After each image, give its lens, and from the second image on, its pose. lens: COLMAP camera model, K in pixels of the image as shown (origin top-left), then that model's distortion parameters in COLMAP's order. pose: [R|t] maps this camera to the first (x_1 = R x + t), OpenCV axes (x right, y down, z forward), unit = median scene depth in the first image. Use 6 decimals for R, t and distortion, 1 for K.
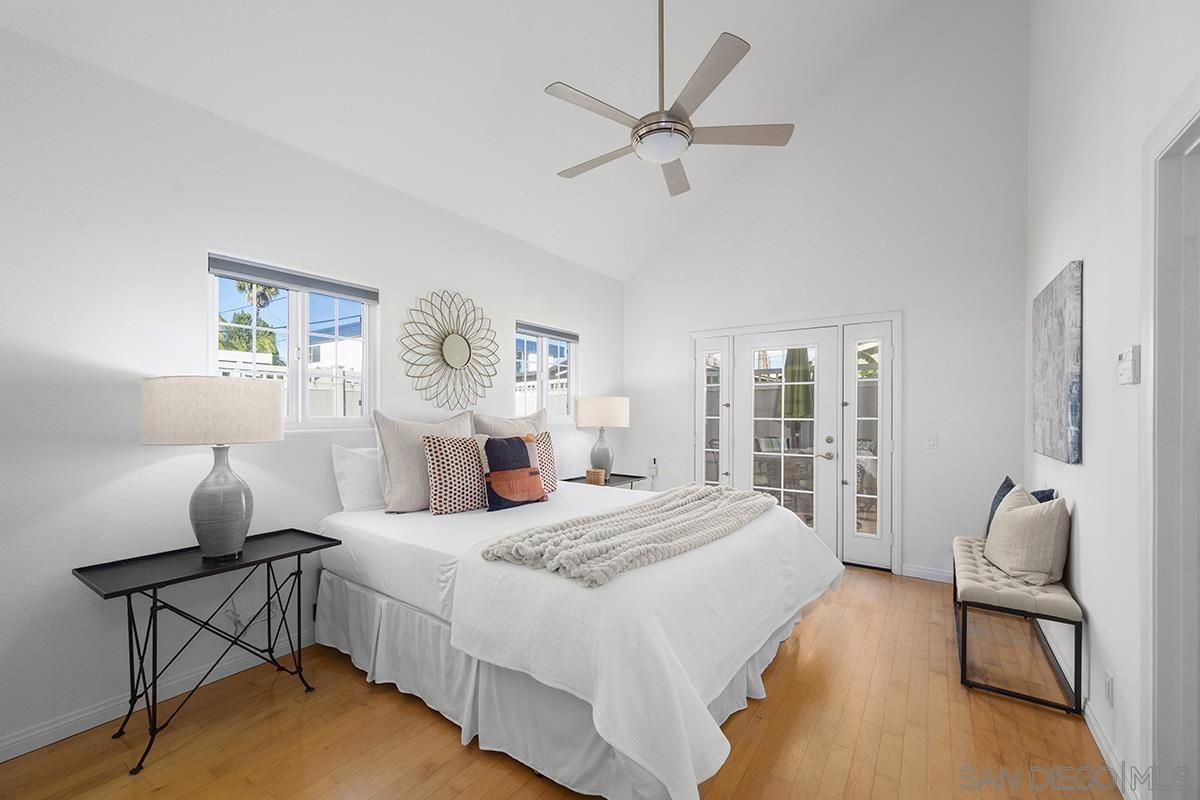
lens RADIAL K [[485.5, 0, 605.4], [0, 485.5, 418.2], [0, 0, 1]] dist [0.004399, 0.000284]
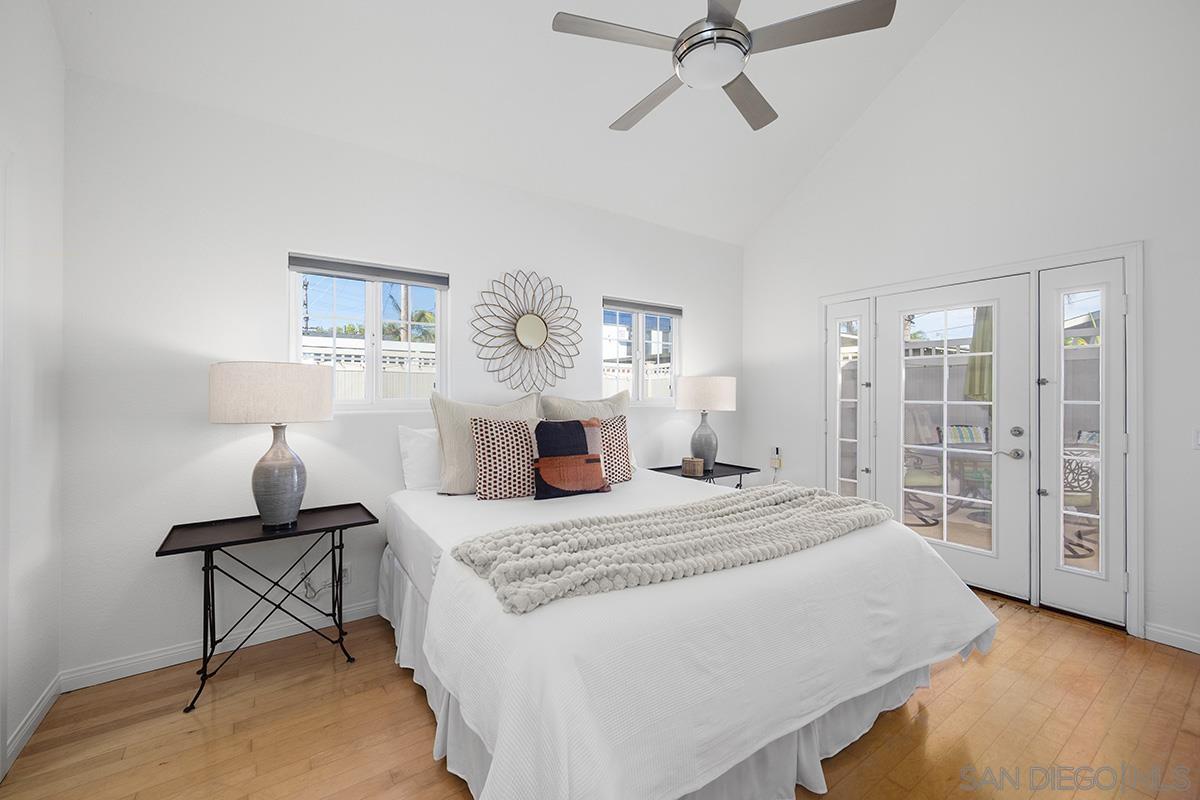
lens RADIAL K [[485.5, 0, 606.4], [0, 485.5, 398.6], [0, 0, 1]] dist [0.004399, 0.000284]
pose [[0.937761, 0.001522, -0.347279, 0.218084], [-0.002840, 0.999991, -0.003288, -0.000644], [0.347270, 0.004069, 0.937756, 0.171360]]
